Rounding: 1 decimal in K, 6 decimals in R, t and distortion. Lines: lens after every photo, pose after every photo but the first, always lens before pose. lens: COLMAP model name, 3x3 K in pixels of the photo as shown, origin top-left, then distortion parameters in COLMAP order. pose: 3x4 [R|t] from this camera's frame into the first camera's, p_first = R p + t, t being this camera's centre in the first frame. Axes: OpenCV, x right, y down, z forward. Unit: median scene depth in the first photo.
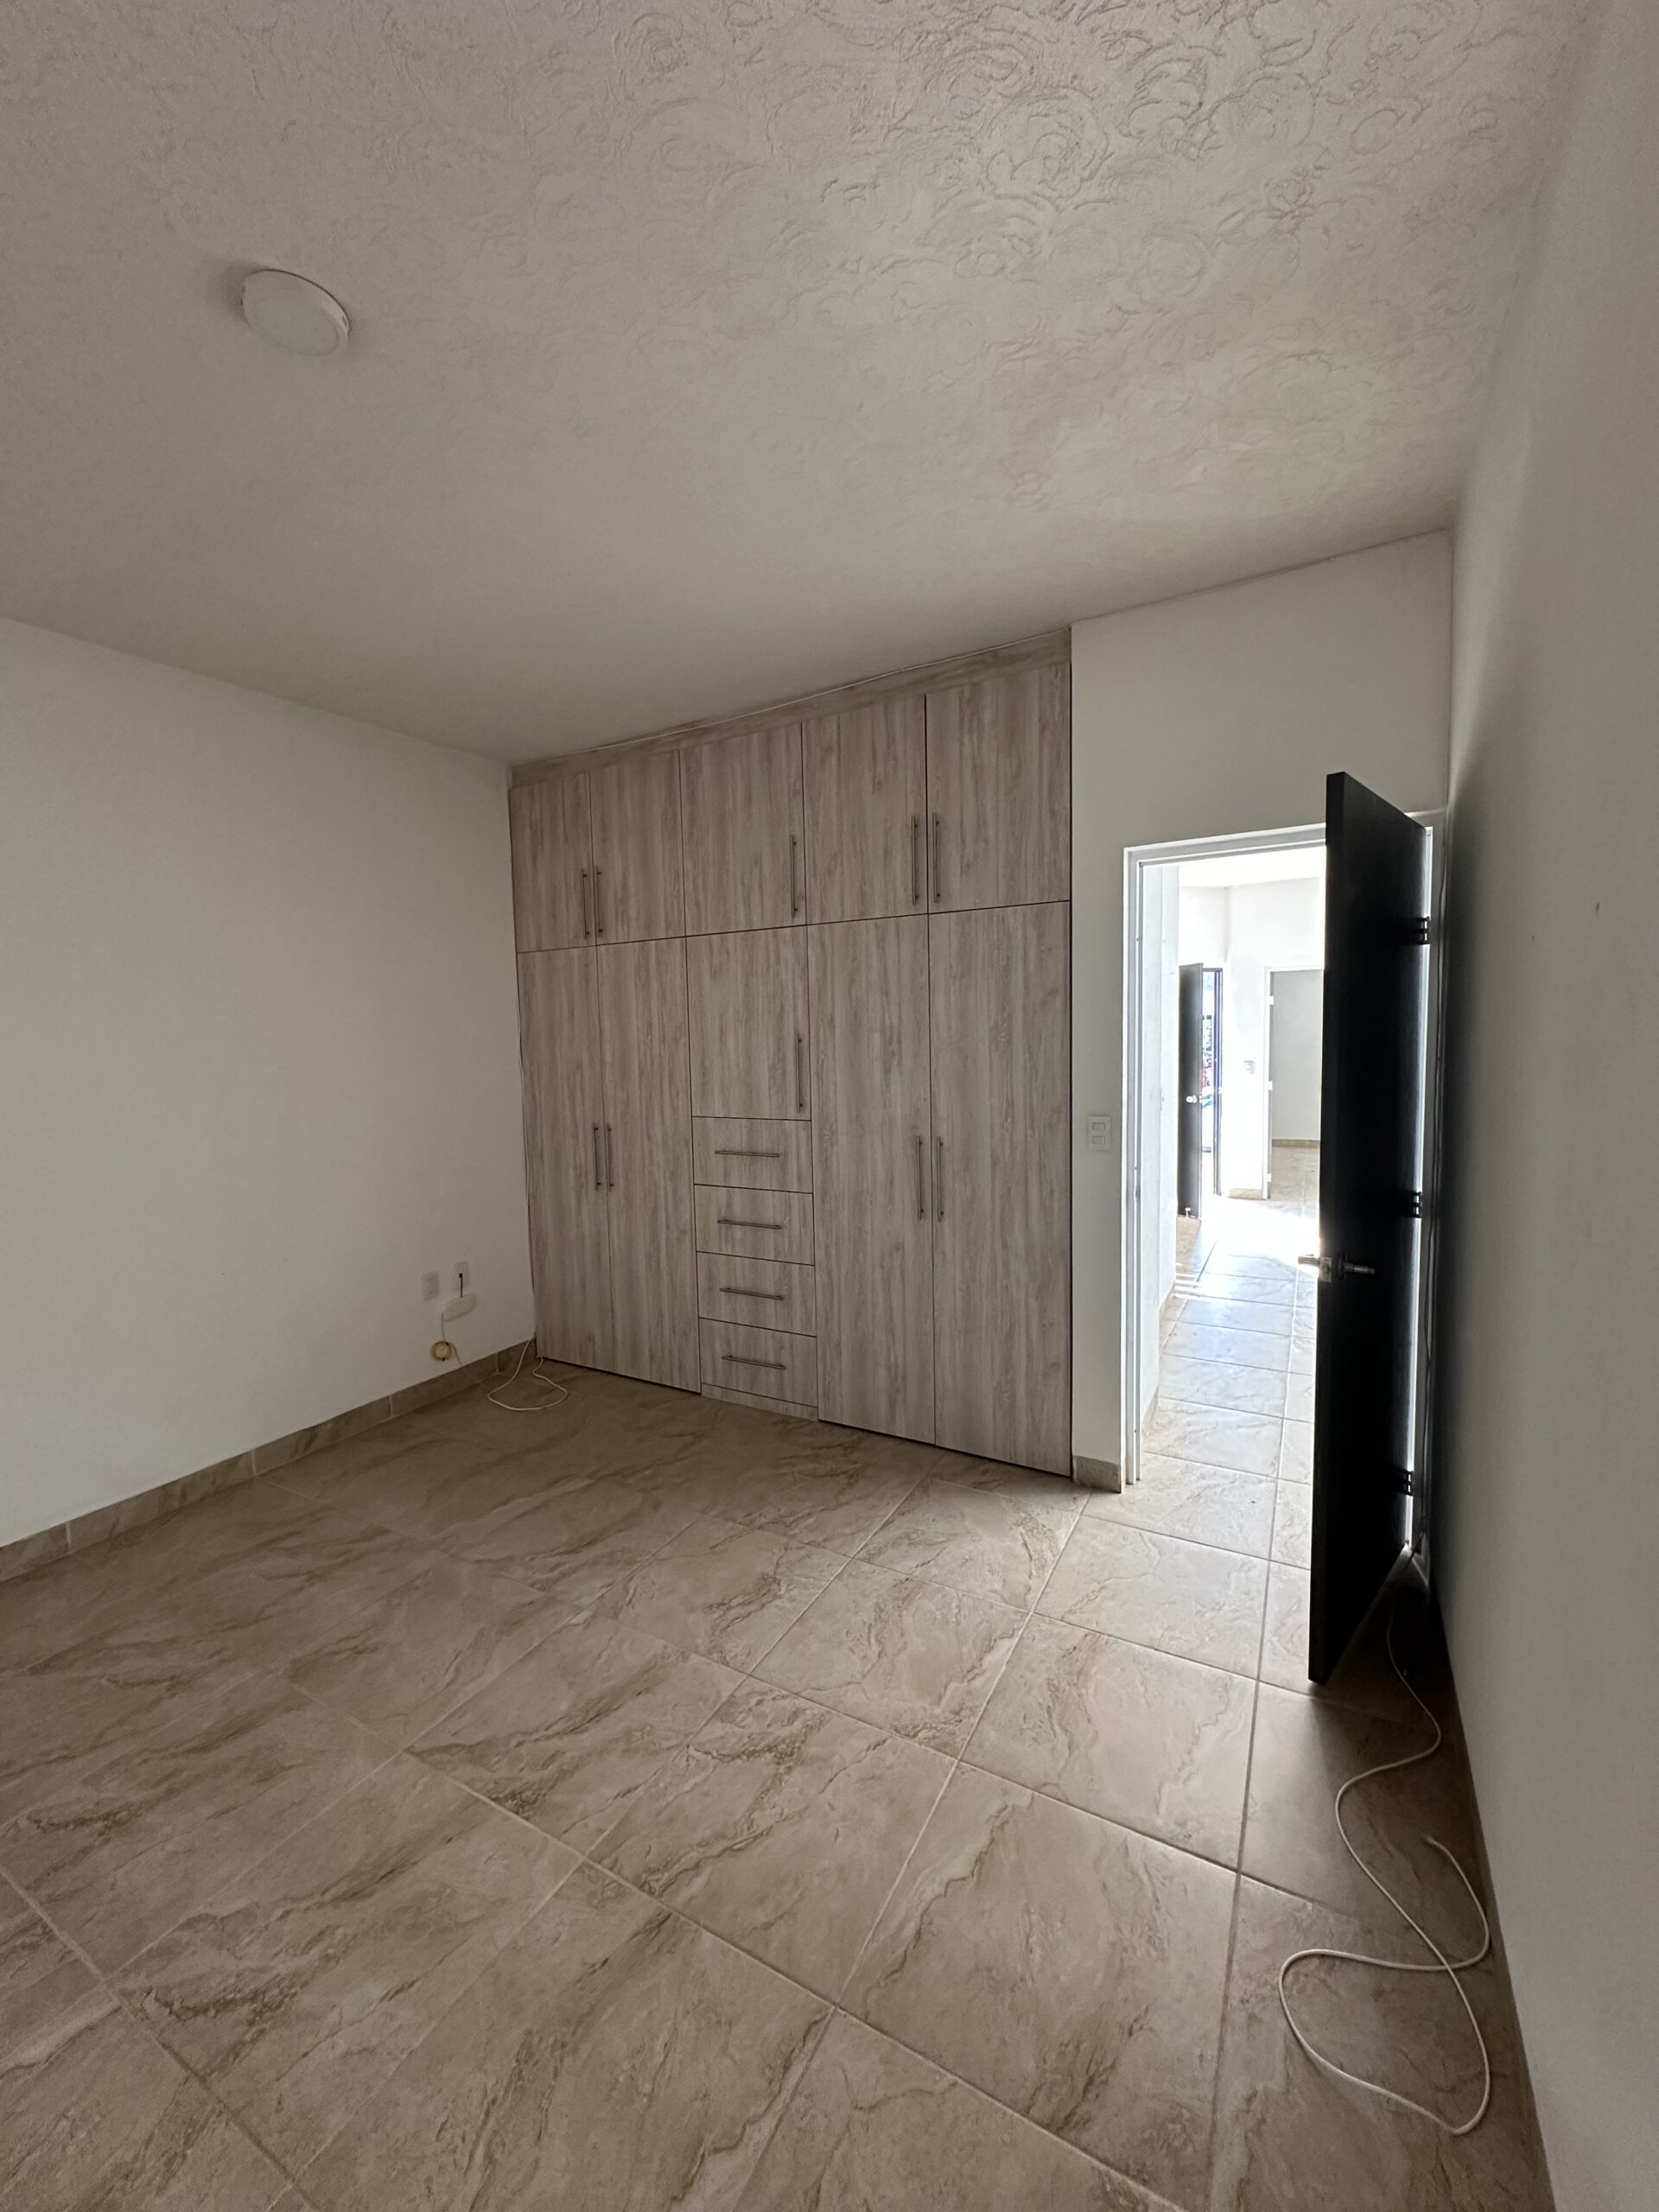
lens RADIAL K [[872.4, 0, 829.5], [0, 872.4, 1106.0], [0, 0, 1]] dist [-0.001512, 0.000194]
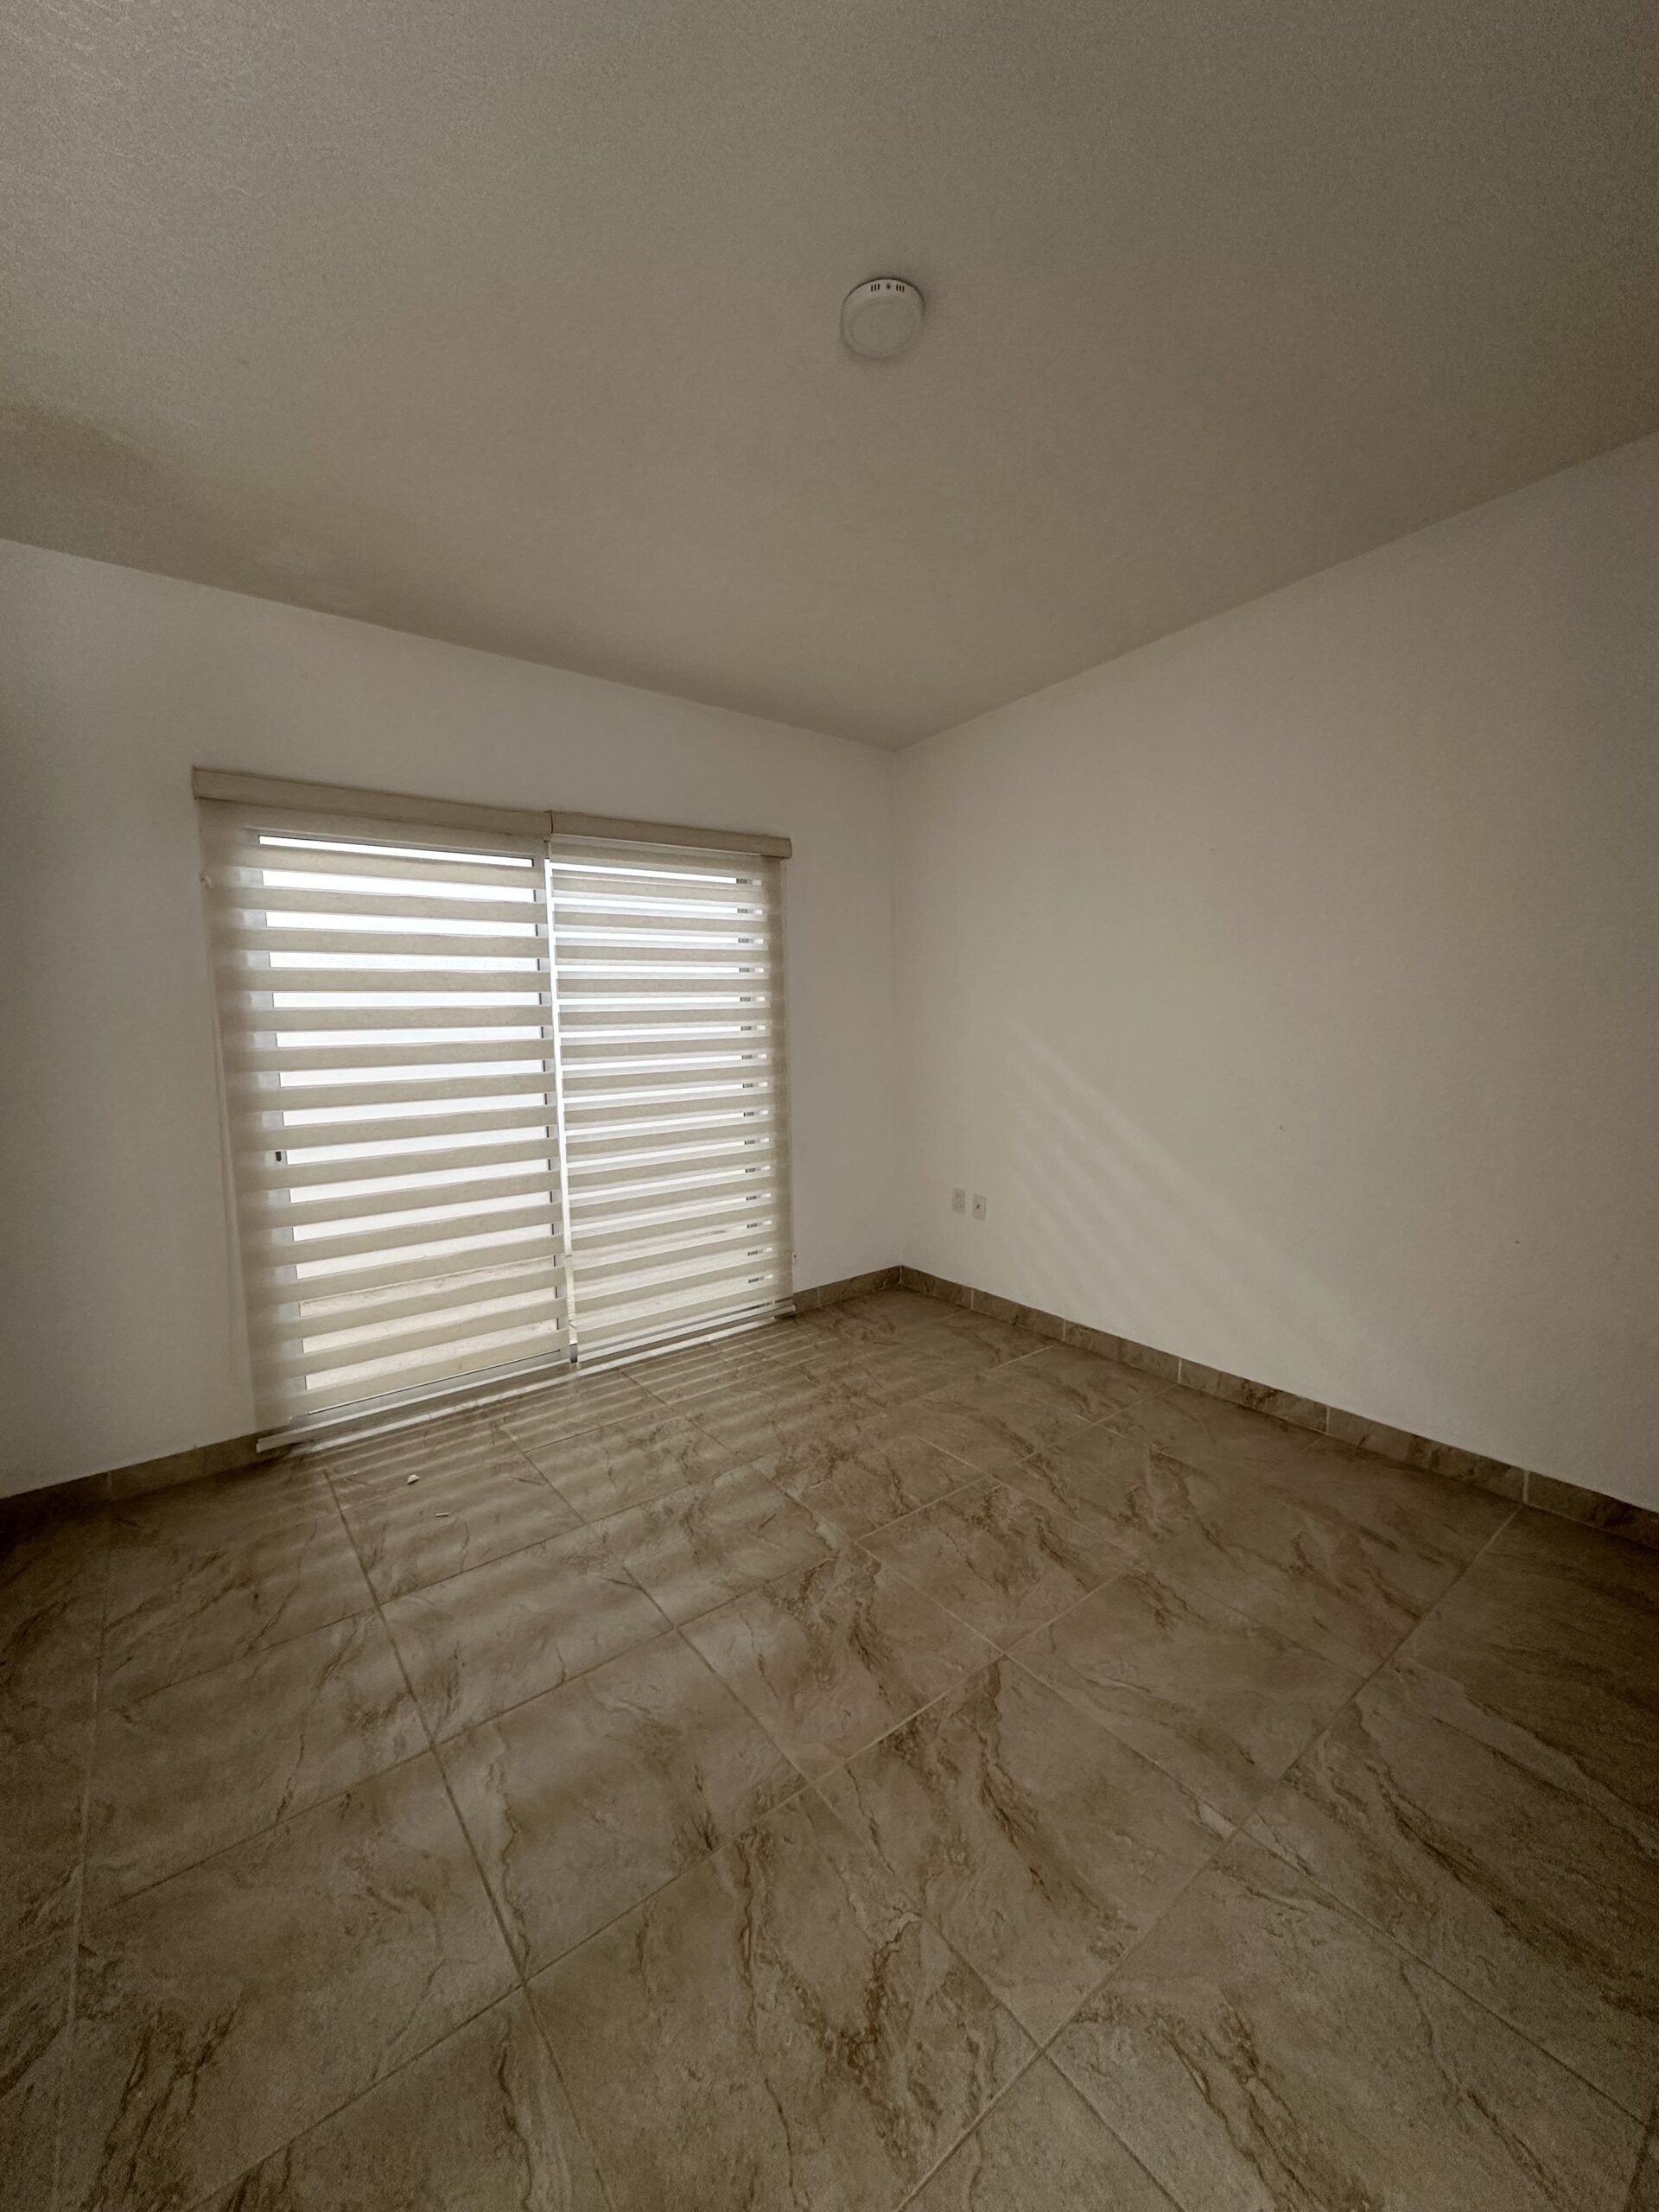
lens RADIAL K [[883.9, 0, 829.5], [0, 883.9, 1106.0], [0, 0, 1]] dist [-0.004371, 0.000893]
pose [[-0.392546, 0.126872, -0.910940, 0.438370], [-0.043679, 0.986751, 0.156253, -0.049069], [0.918695, 0.101125, -0.381803, 1.097789]]
